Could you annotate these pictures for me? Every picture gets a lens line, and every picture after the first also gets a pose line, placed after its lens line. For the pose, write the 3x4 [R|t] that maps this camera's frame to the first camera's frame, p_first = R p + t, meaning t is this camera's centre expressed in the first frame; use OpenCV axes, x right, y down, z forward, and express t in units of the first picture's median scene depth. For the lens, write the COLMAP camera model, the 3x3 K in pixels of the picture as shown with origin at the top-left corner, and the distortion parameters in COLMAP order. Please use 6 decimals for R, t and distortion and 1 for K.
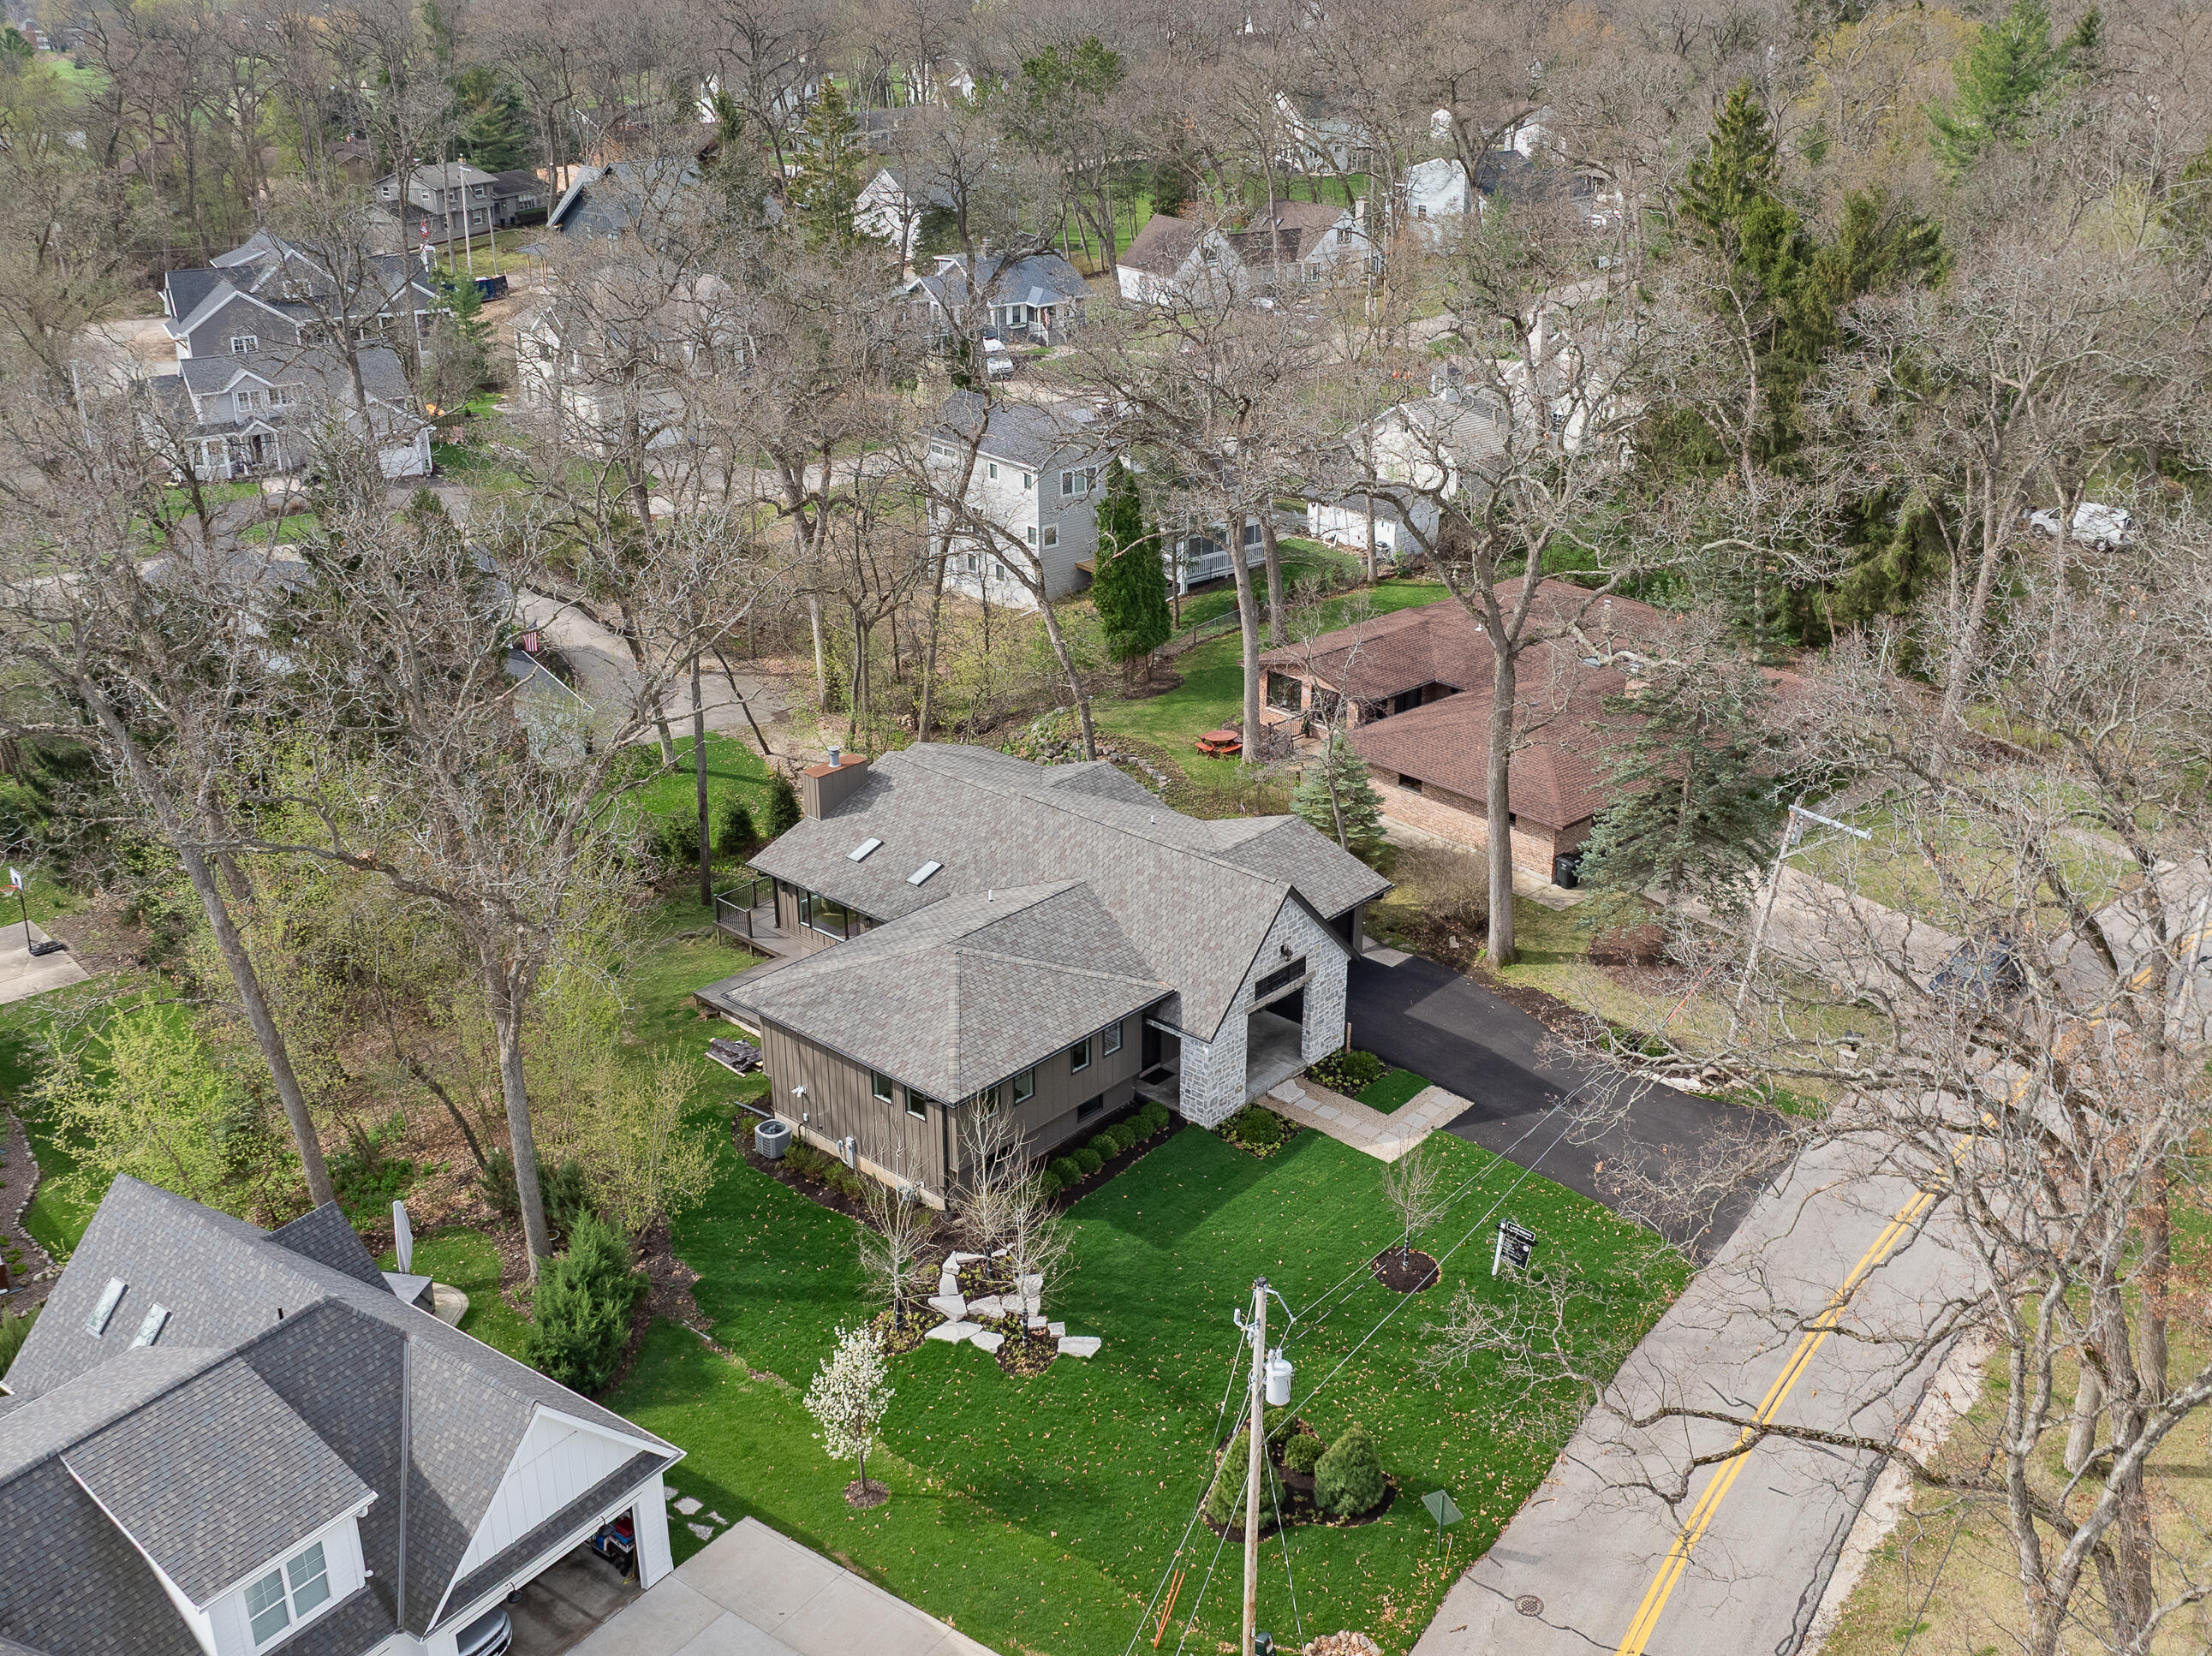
lens RADIAL K [[2182.0, 0, 1115.0], [0, 2182.0, 880.5], [0, 0, 1]] dist [-0.007834, -0.013705]
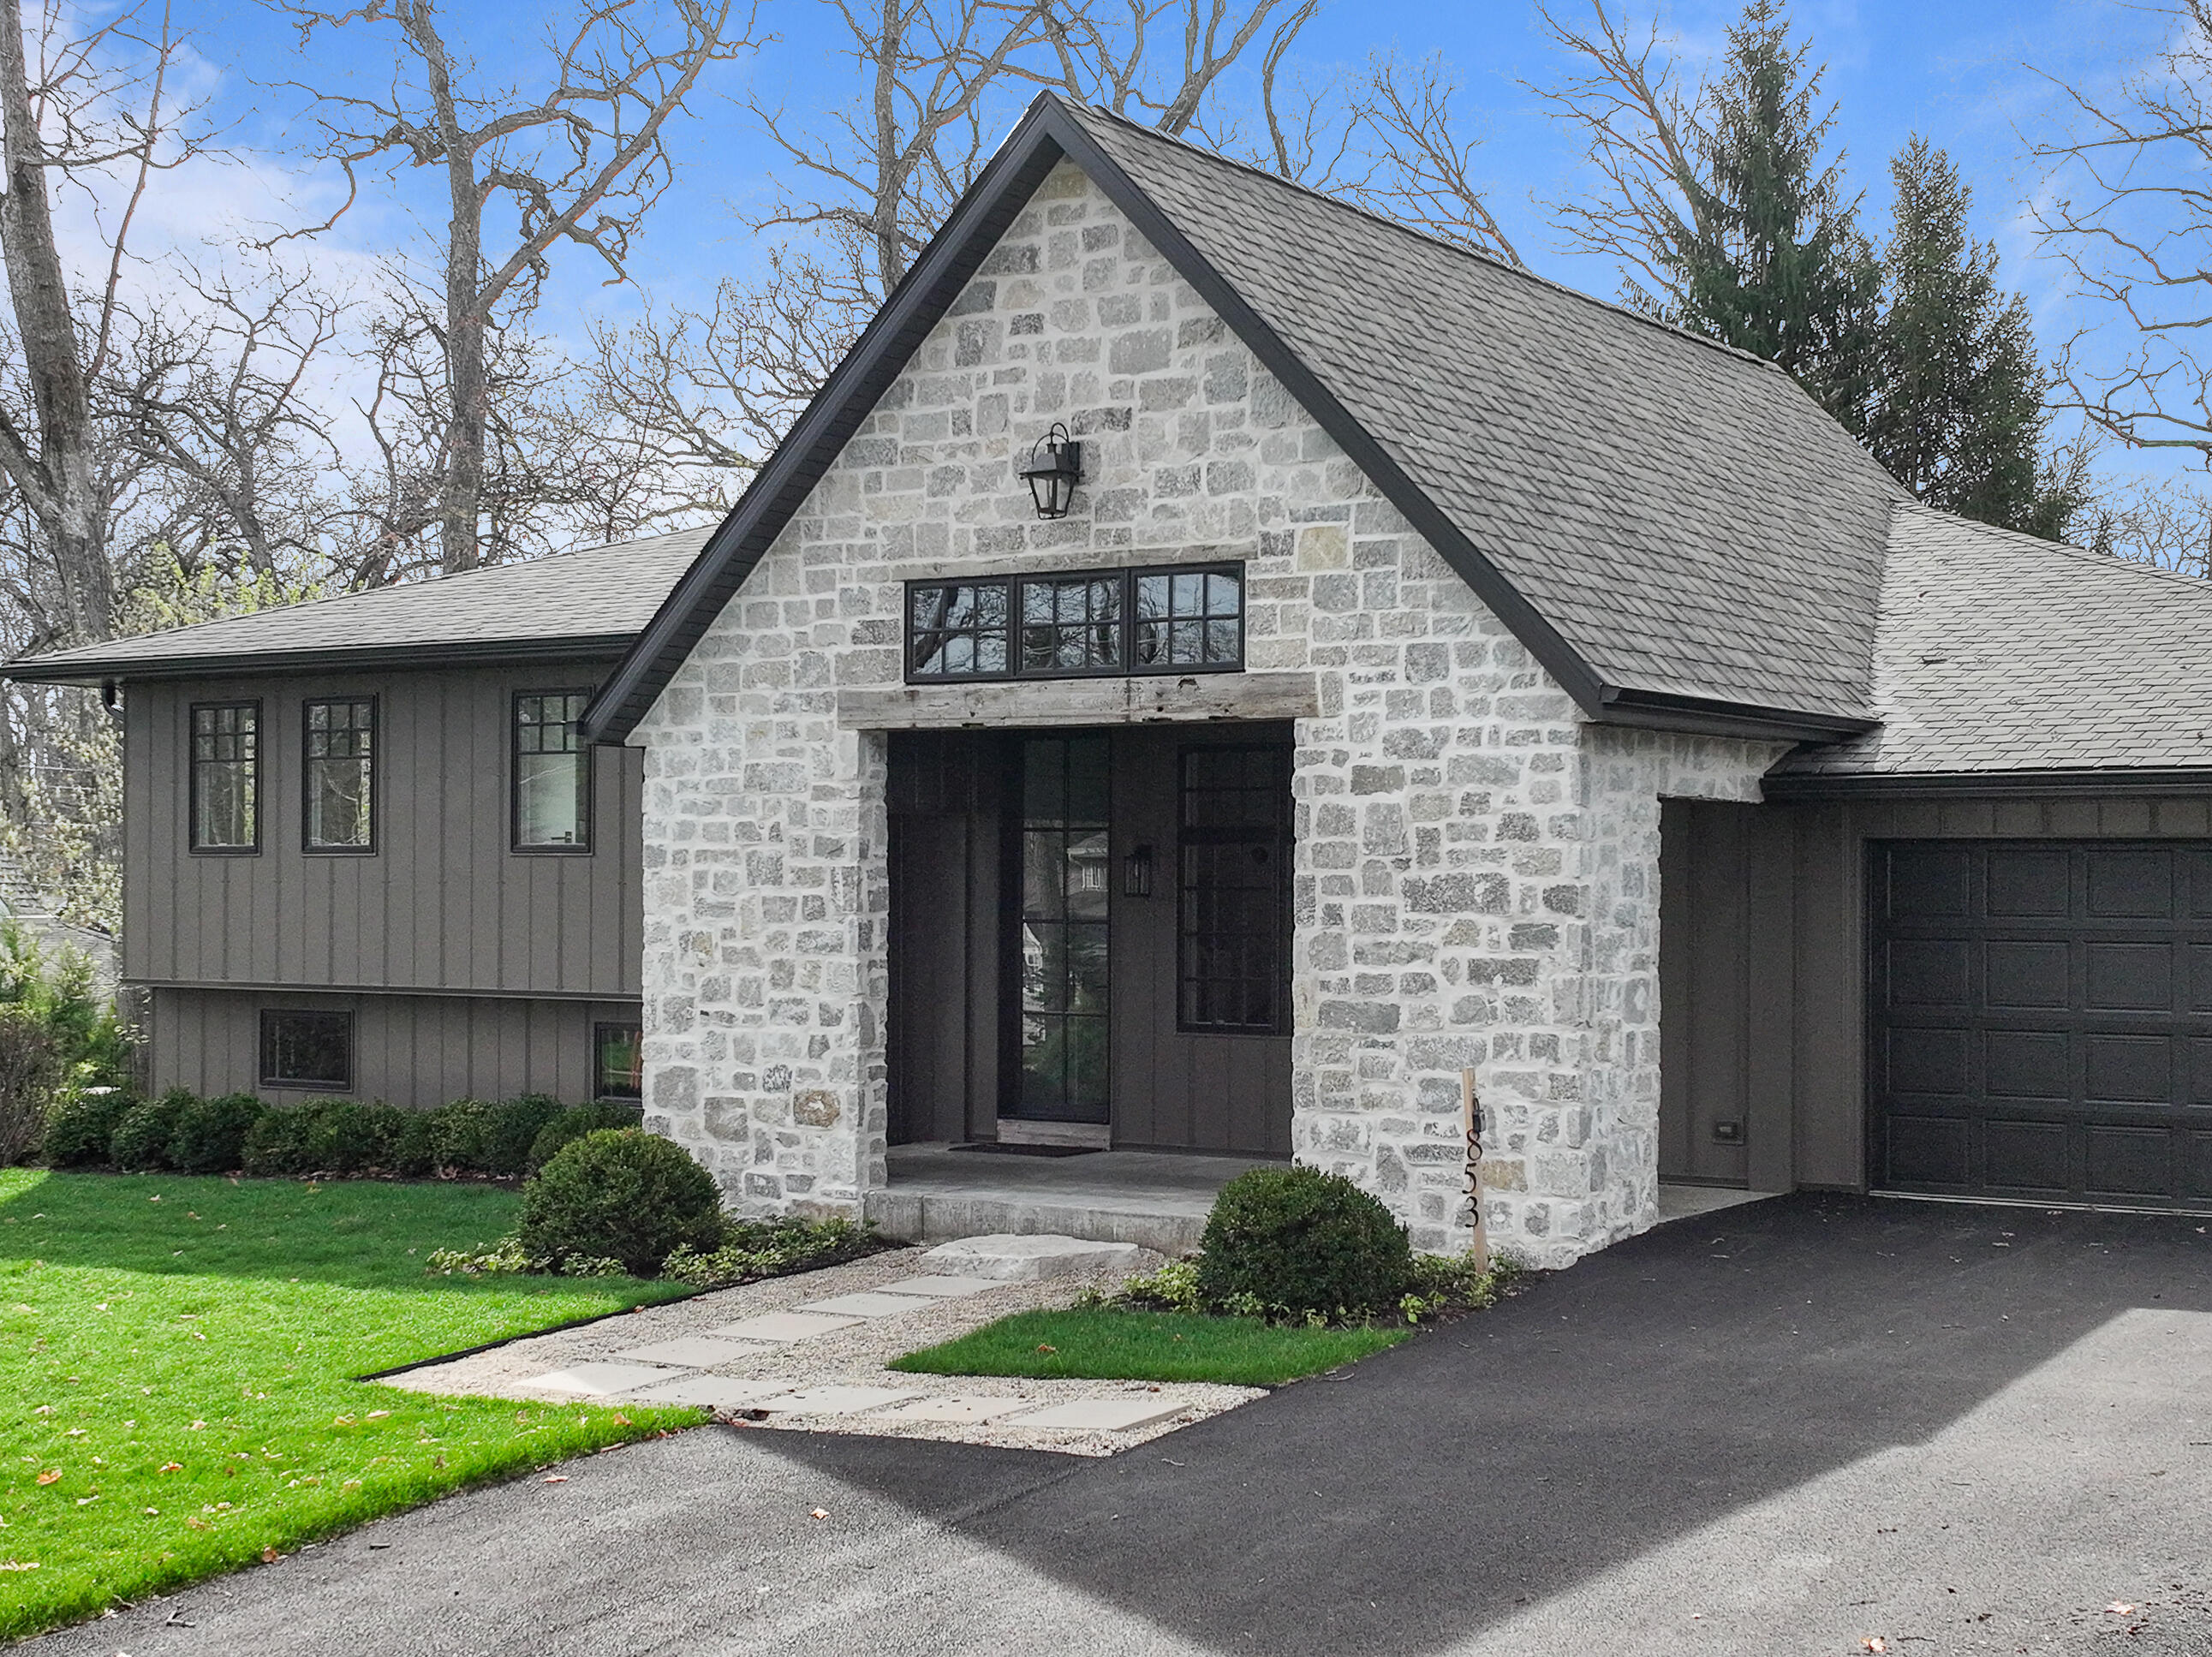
lens RADIAL K [[3121.3, 0, 1155.8], [0, 3121.3, 892.1], [0, 0, 1]] dist [0.037298, -0.070402]
pose [[0.154858, 0.002651, -0.987933, 0.363901], [-0.409280, 0.910319, -0.061712, 0.082304], [0.899171, 0.413898, 0.142055, 0.983125]]
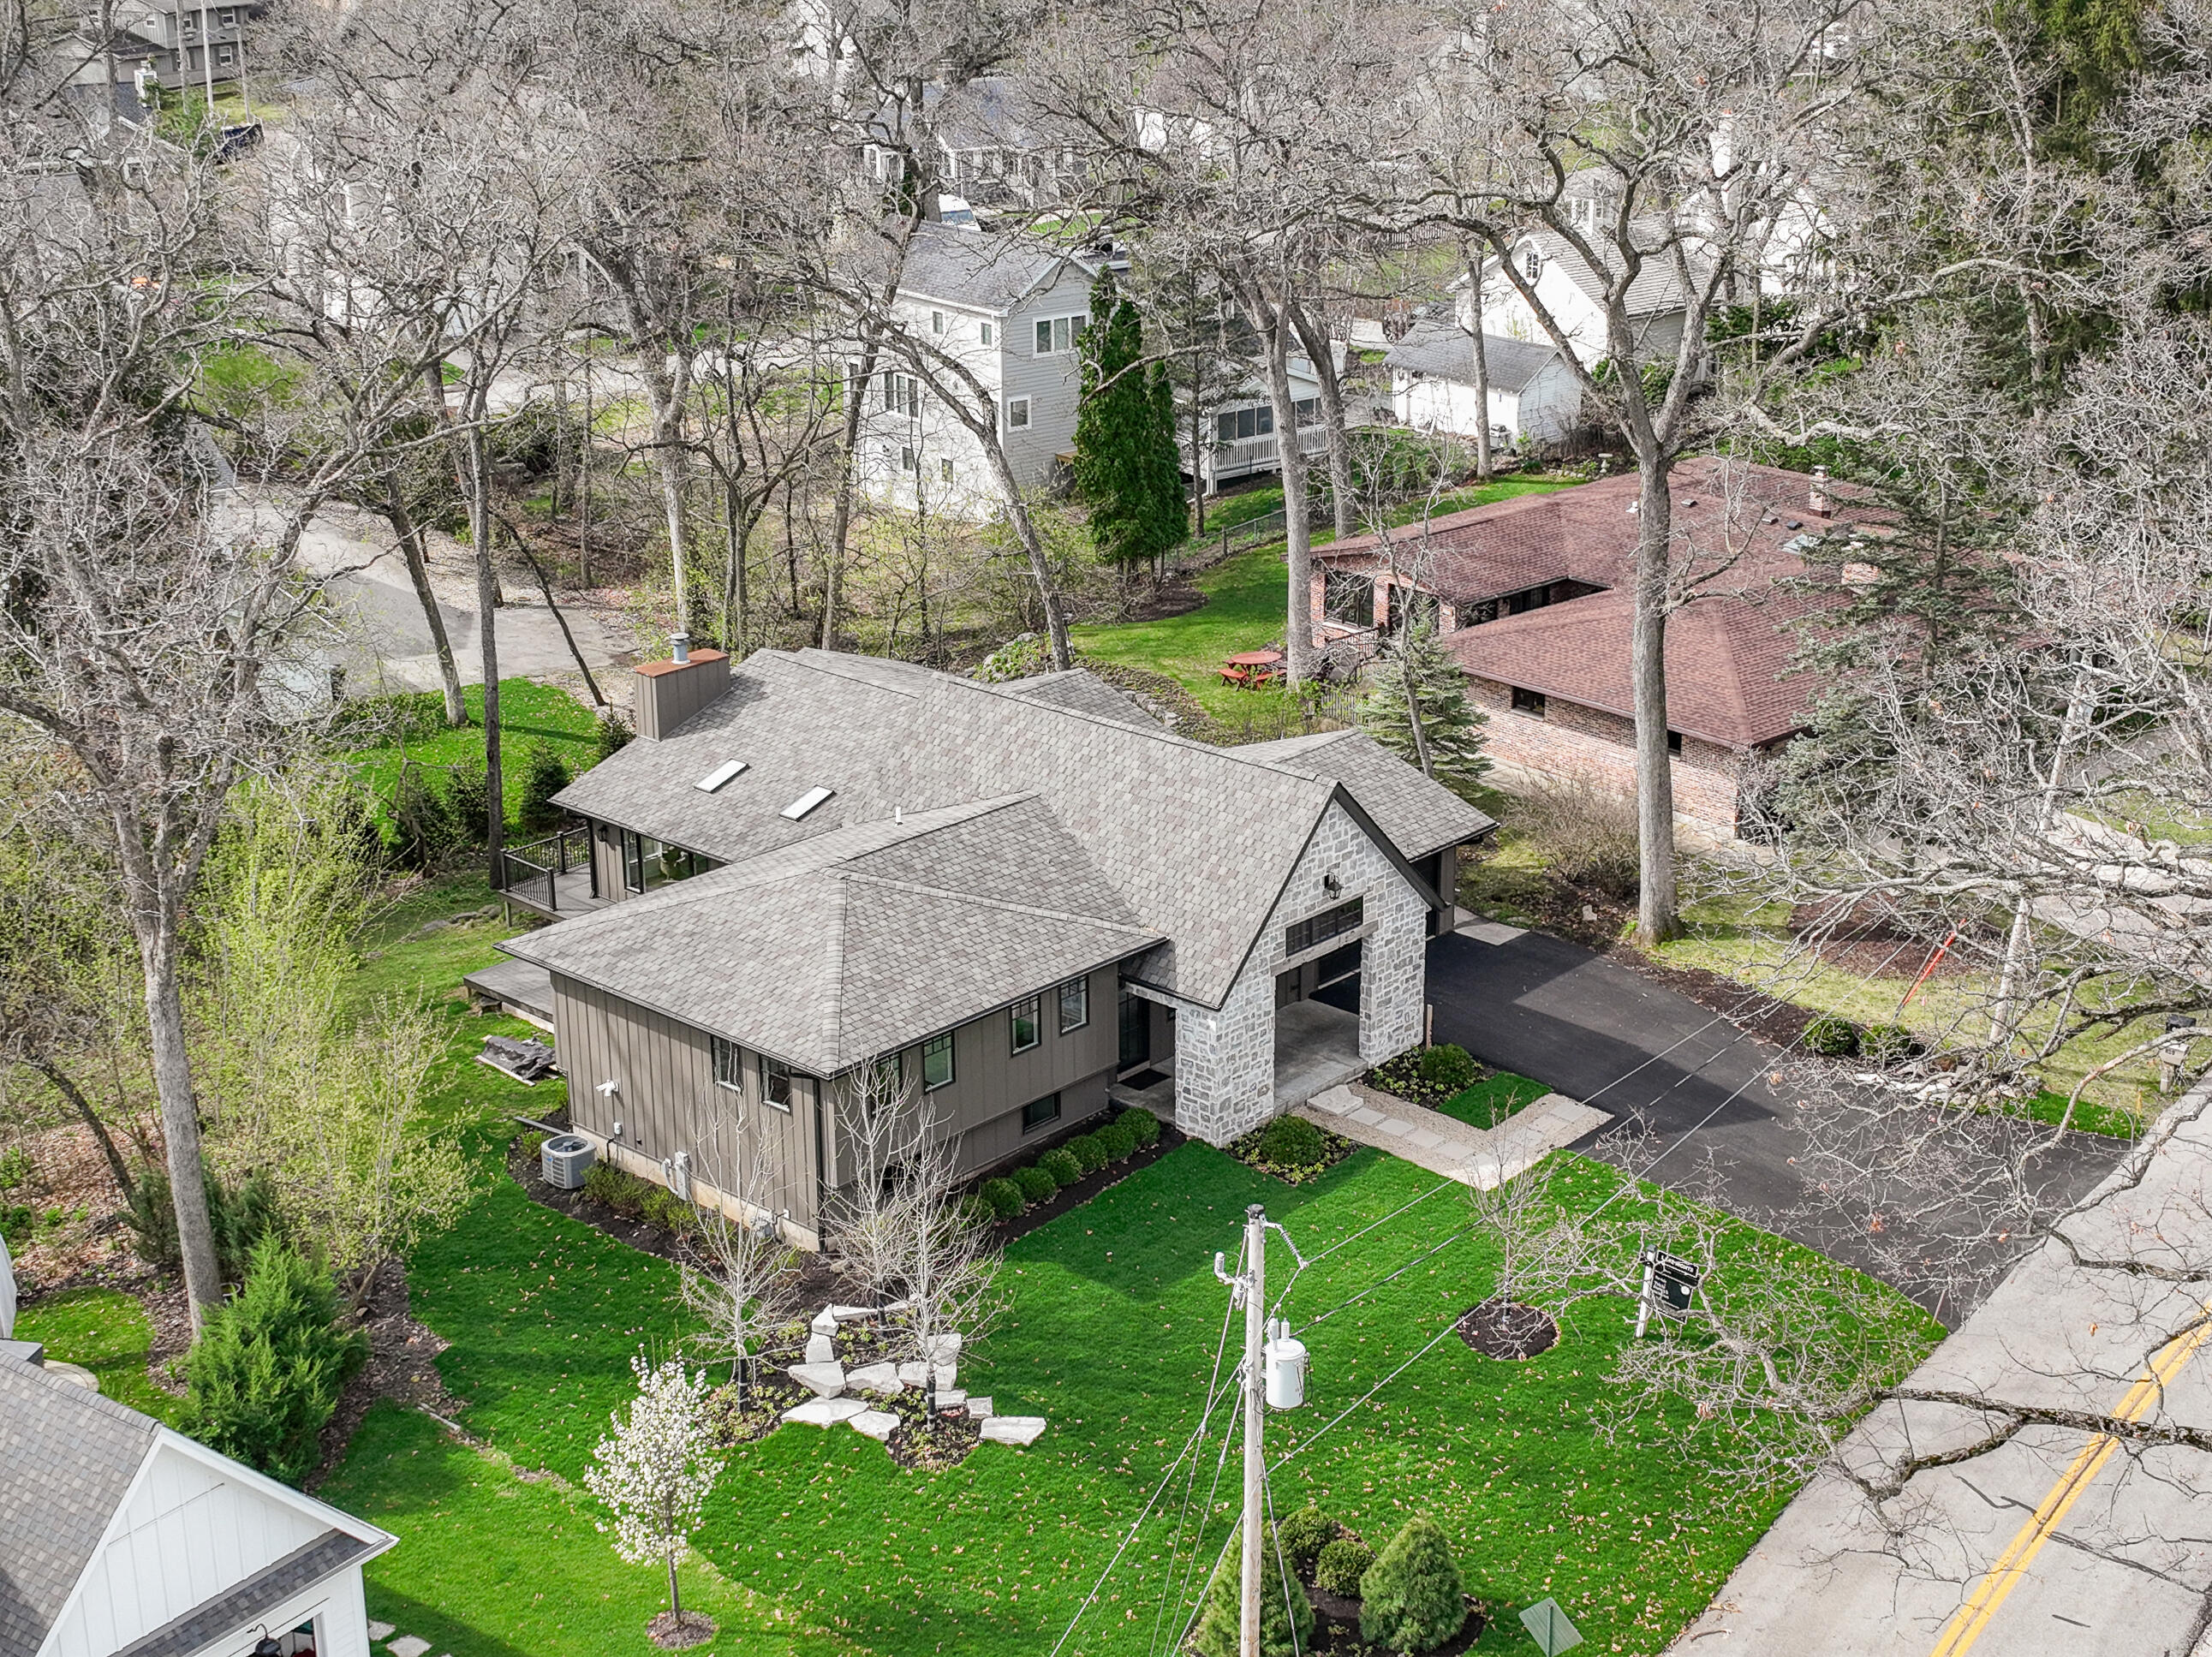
lens RADIAL K [[3121.3, 0, 1155.8], [0, 3121.3, 892.1], [0, 0, 1]] dist [0.037298, -0.070402]
pose [[0.999999, -0.001206, -0.000740, 0.024506], [0.001157, 0.997998, -0.063235, 0.096058], [0.000815, 0.063235, 0.997998, 0.034653]]
